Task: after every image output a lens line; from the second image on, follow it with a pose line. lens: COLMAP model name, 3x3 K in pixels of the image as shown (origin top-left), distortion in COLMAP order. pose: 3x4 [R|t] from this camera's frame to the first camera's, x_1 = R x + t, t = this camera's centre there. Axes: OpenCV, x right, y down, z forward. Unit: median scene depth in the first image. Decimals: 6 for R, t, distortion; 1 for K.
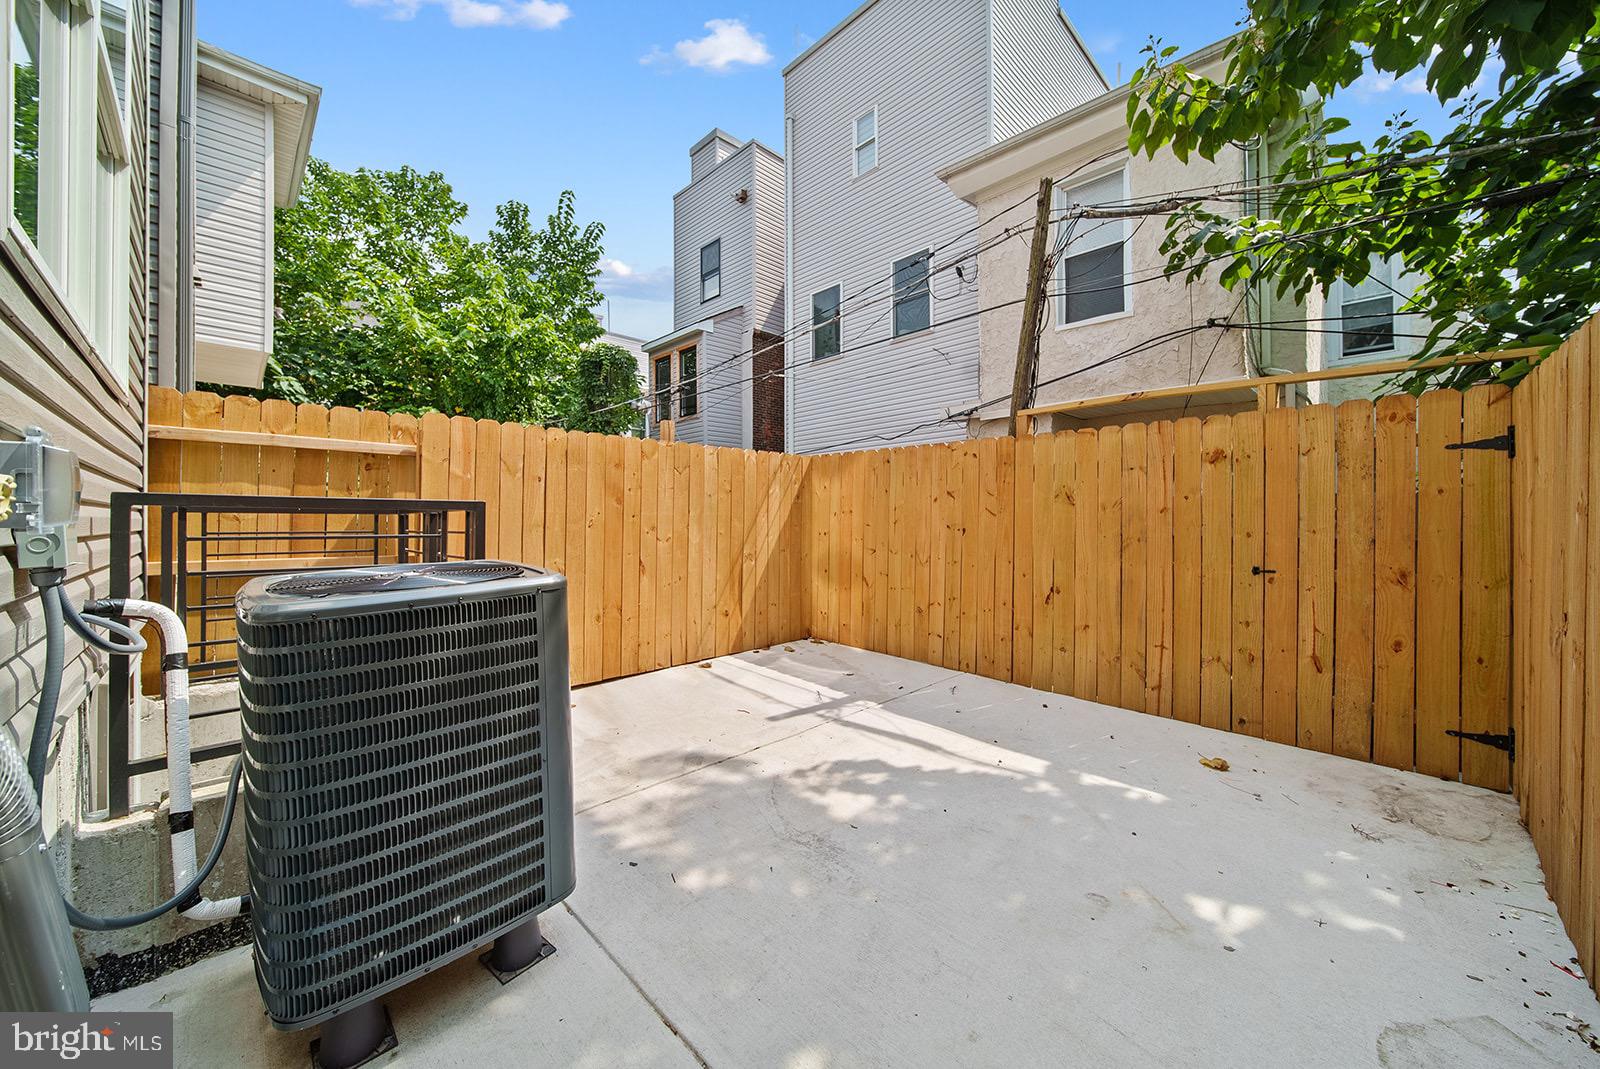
lens RADIAL K [[578.2, 0, 800.9], [0, 578.2, 513.9], [0, 0, 1]] dist [-0.000569, -0.000155]
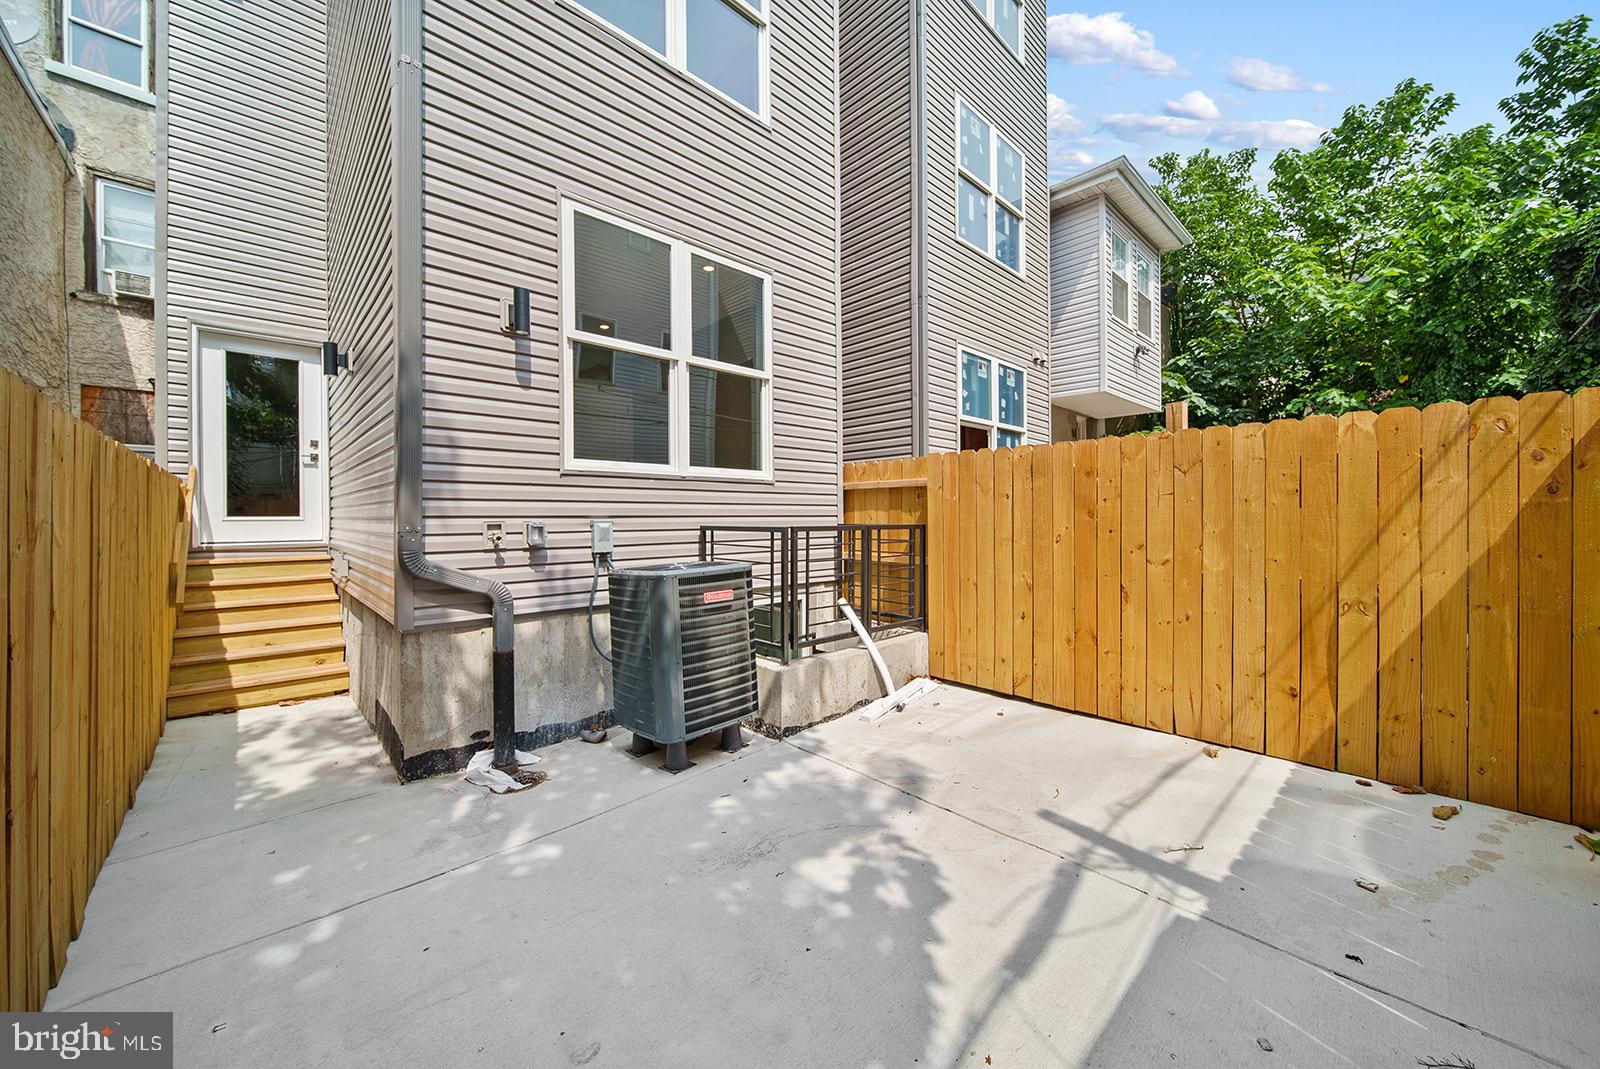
lens RADIAL K [[578.2, 0, 802.2], [0, 578.2, 523.1], [0, 0, 1]] dist [-0.000569, -0.000155]
pose [[-0.024125, 0.006404, -0.999688, 0.856153], [0.016534, 0.999845, 0.006006, -0.031180], [0.999572, -0.016384, -0.024228, 0.884623]]
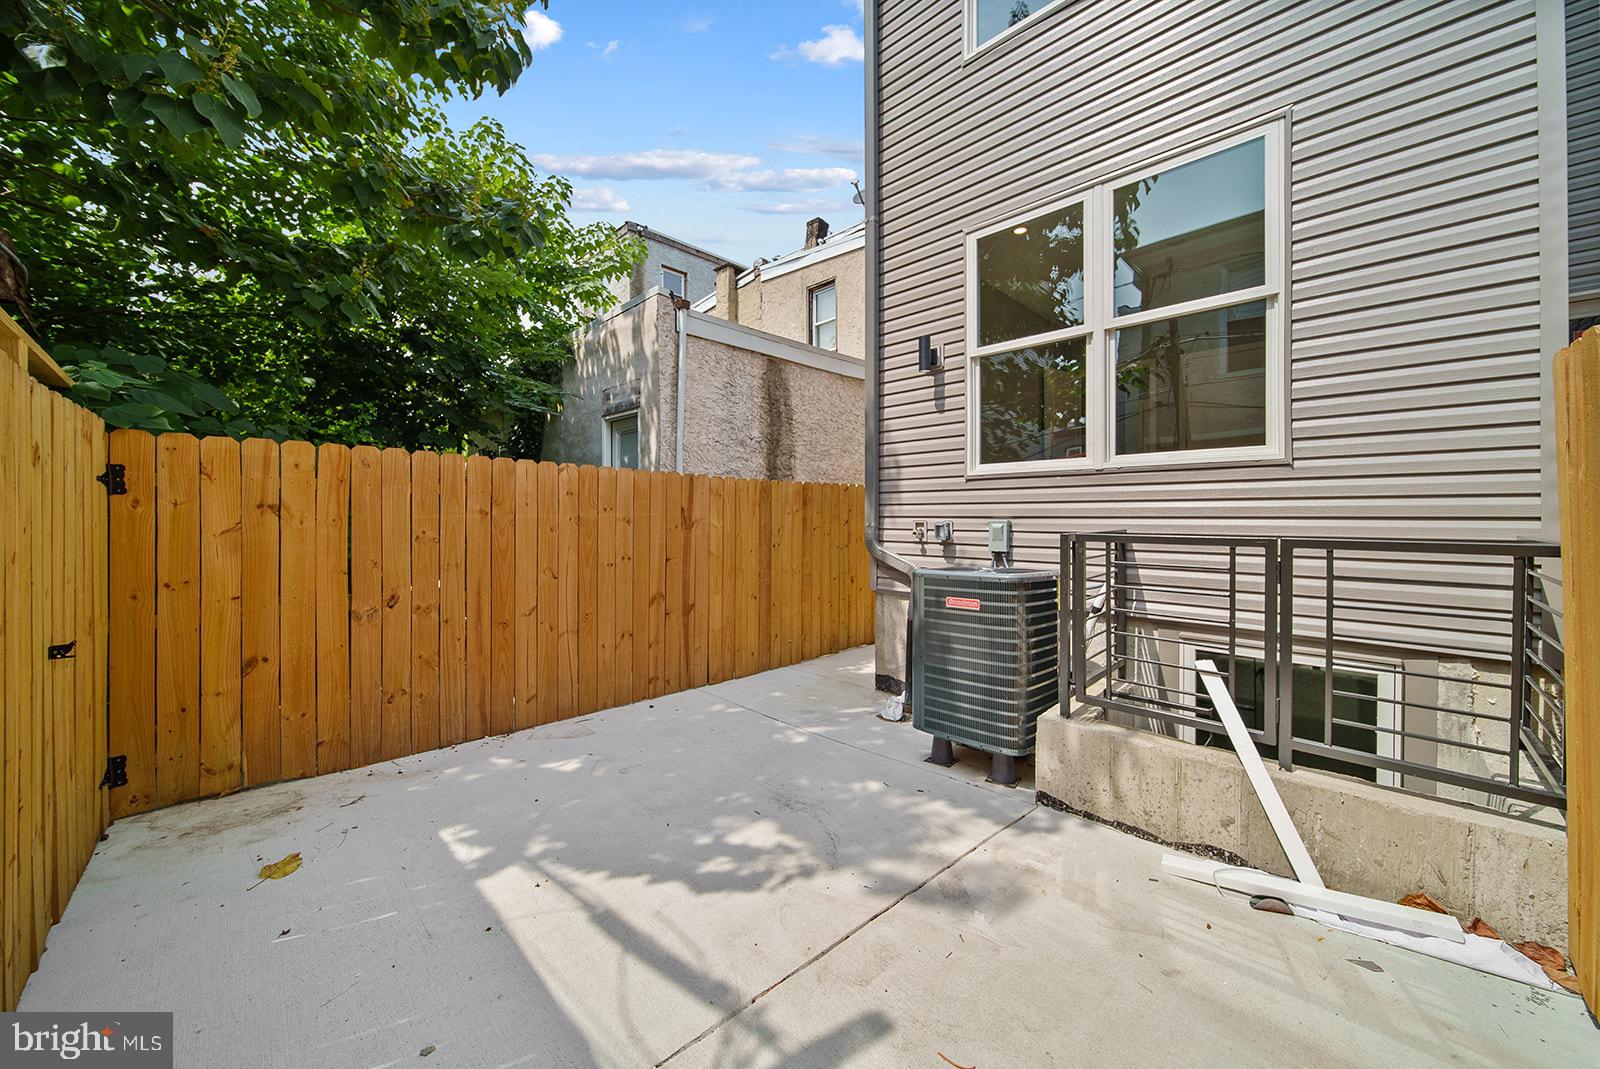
lens RADIAL K [[578.2, 0, 801.3], [0, 578.2, 521.2], [0, 0, 1]] dist [-0.000569, -0.000155]
pose [[-0.999927, 0.003189, -0.011657, 0.012703], [0.003131, 0.999983, 0.004980, -0.044645], [0.011672, 0.004944, -0.999920, 1.791635]]
